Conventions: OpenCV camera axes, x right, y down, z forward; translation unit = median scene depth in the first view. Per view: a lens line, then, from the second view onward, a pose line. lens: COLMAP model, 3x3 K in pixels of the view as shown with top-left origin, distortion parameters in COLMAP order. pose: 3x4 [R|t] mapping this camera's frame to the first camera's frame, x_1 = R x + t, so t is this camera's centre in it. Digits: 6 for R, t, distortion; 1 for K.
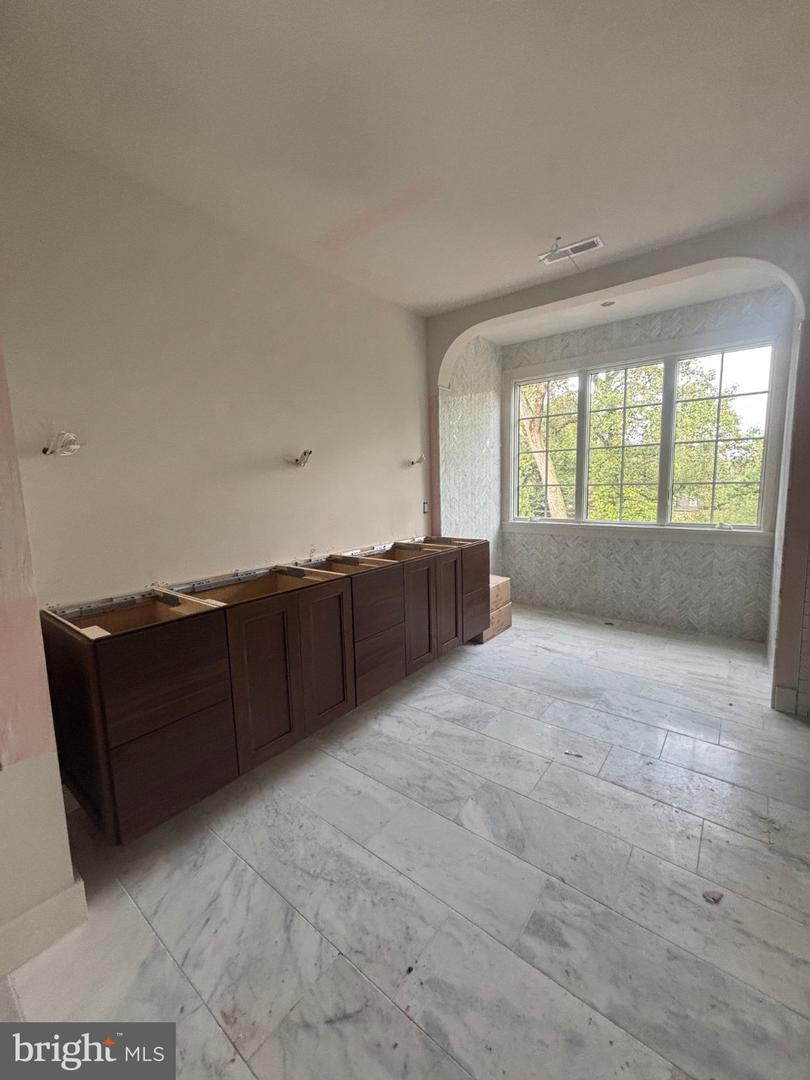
lens RADIAL K [[434.4, 0, 406.3], [0, 434.4, 536.9], [0, 0, 1]] dist [0.002222, 0.000350]
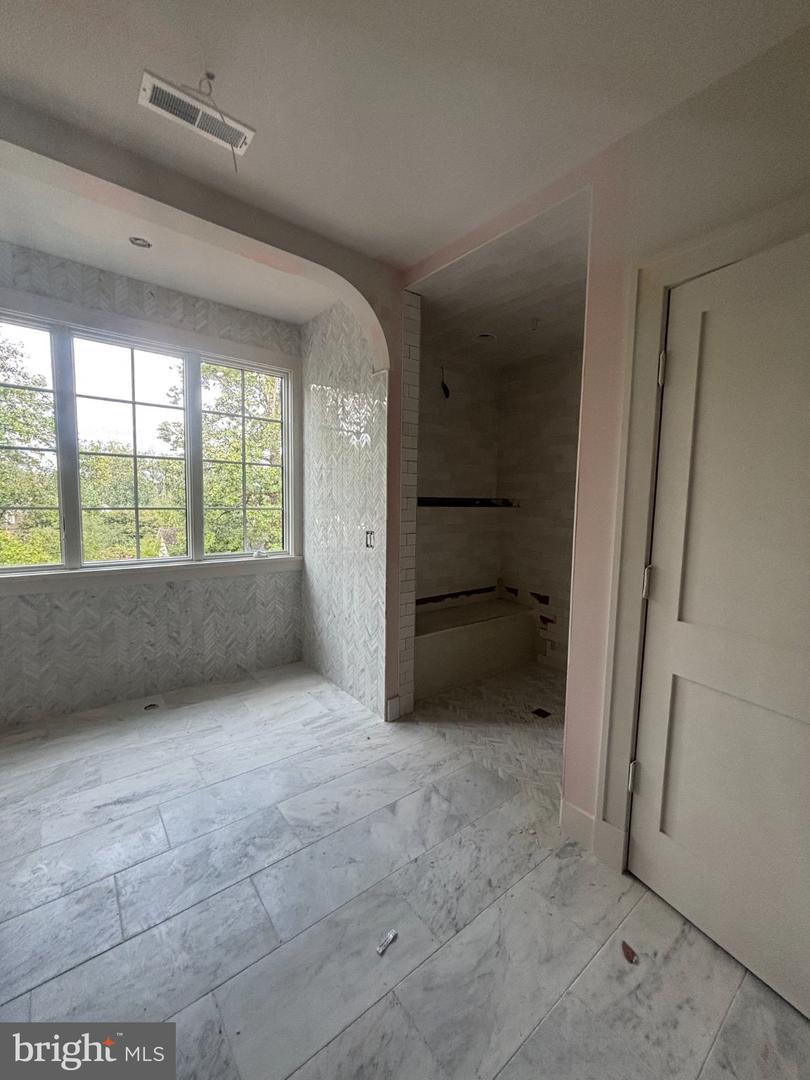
lens RADIAL K [[434.4, 0, 405.0], [0, 434.4, 538.0], [0, 0, 1]] dist [0.002222, 0.000350]
pose [[0.234555, -0.063667, 0.970016, -0.109579], [0.093830, 0.994677, 0.042598, -0.067803], [-0.967564, 0.081025, 0.239280, 0.444414]]
